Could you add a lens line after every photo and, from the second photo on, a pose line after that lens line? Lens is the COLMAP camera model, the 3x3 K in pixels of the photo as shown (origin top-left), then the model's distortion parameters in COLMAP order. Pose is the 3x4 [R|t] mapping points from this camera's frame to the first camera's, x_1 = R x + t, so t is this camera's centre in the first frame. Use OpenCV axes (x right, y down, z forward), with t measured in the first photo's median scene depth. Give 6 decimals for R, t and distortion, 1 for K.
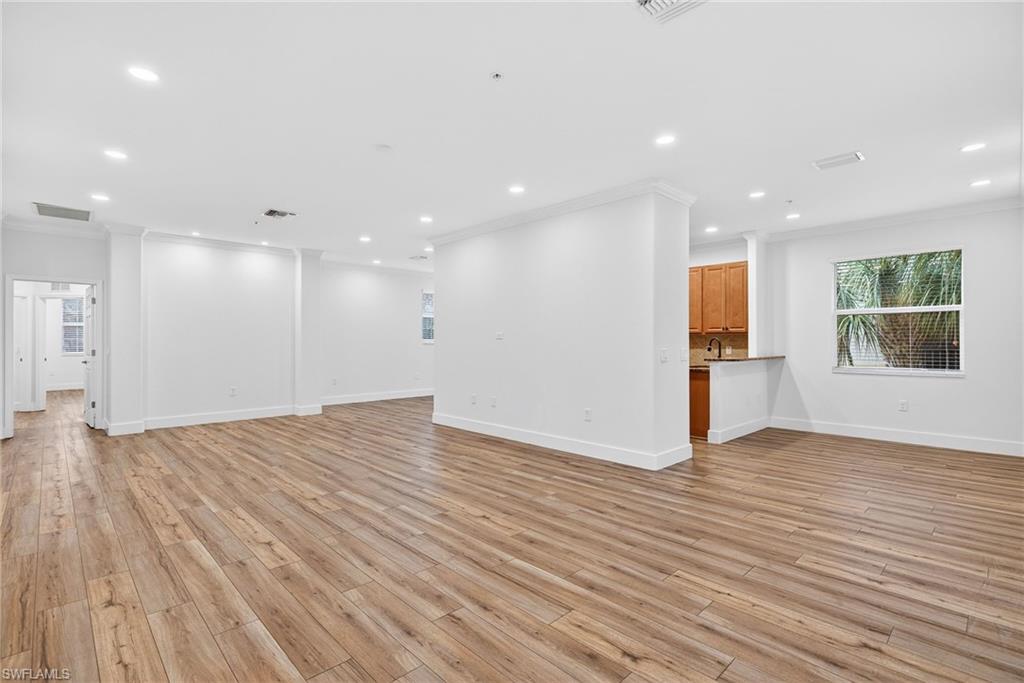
lens RADIAL K [[461.5, 0, 512.0], [0, 461.5, 341.5], [0, 0, 1]] dist [0.000800, -0.000822]
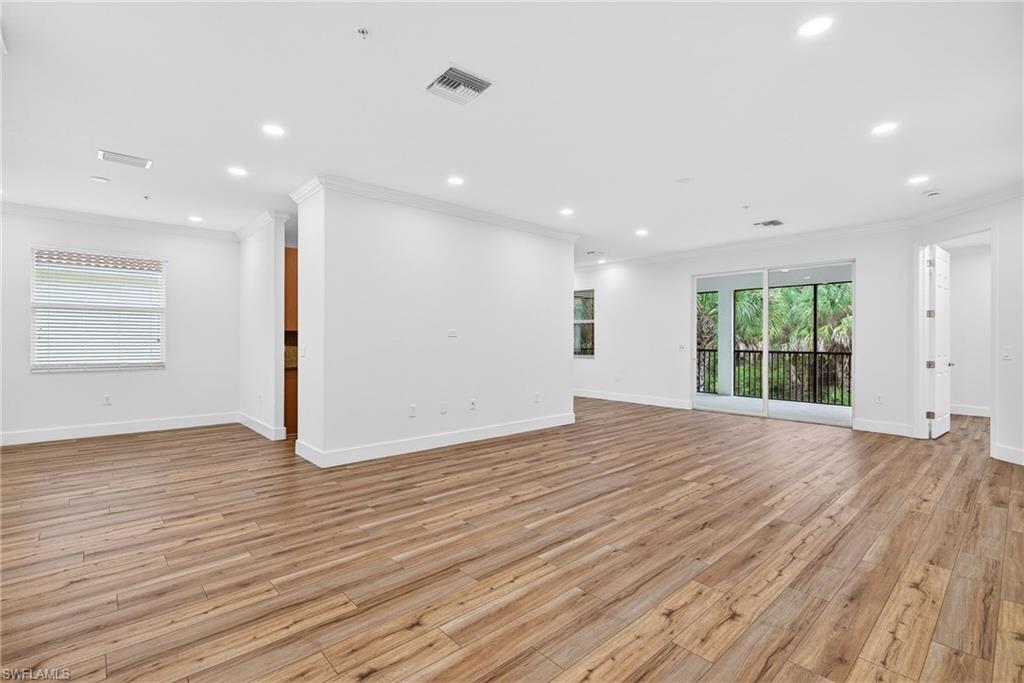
lens RADIAL K [[485.9, 0, 512.0], [0, 485.9, 341.5], [0, 0, 1]] dist [-0.000388, -0.000002]
pose [[0.029601, -0.007769, 0.999532, -1.543204], [-0.002078, 0.999967, 0.007834, 0.009081], [-0.999560, -0.002309, 0.029584, 1.421319]]
